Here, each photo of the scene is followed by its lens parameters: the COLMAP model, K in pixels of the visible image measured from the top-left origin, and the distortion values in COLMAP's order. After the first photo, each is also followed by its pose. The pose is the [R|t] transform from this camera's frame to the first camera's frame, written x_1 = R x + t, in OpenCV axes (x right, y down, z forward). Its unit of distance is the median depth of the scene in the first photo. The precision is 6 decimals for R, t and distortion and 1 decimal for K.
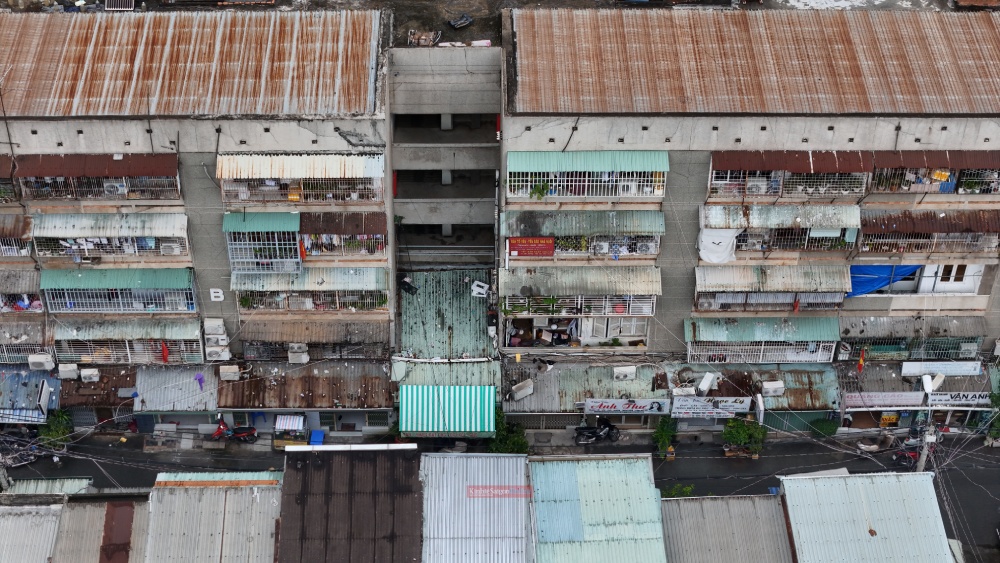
lens RADIAL K [[2014.2, 0, 501.4], [0, 2014.2, 281.7], [0, 0, 1]] dist [-0.120777, 0.000000]
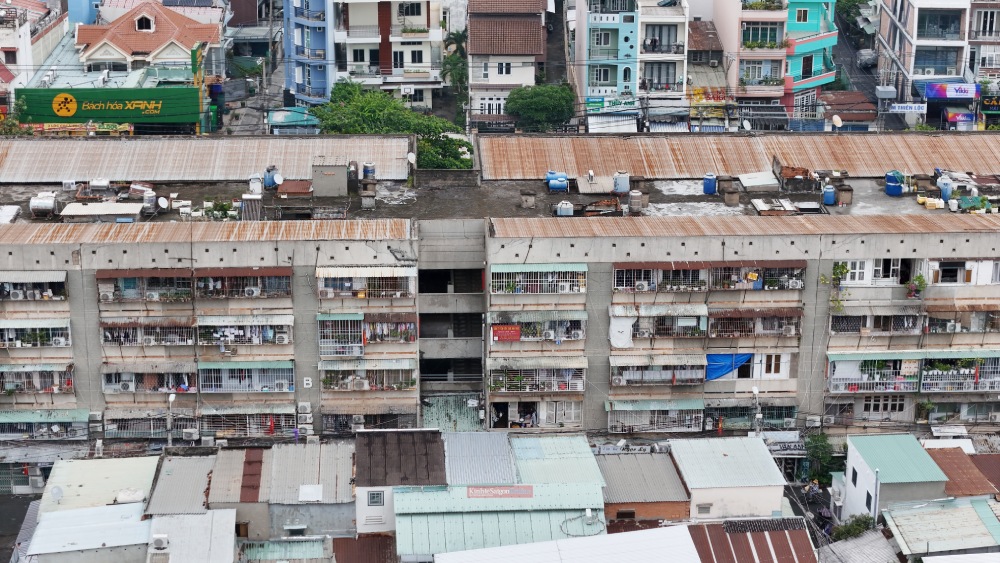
lens RADIAL K [[2014.2, 0, 499.2], [0, 2014.2, 281.3], [0, 0, 1]] dist [-0.120777, 0.000000]
pose [[0.999387, -0.016187, 0.031035, -0.040750], [0.028629, 0.888131, -0.458697, 0.692968], [-0.020138, 0.459305, 0.888051, -0.460398]]
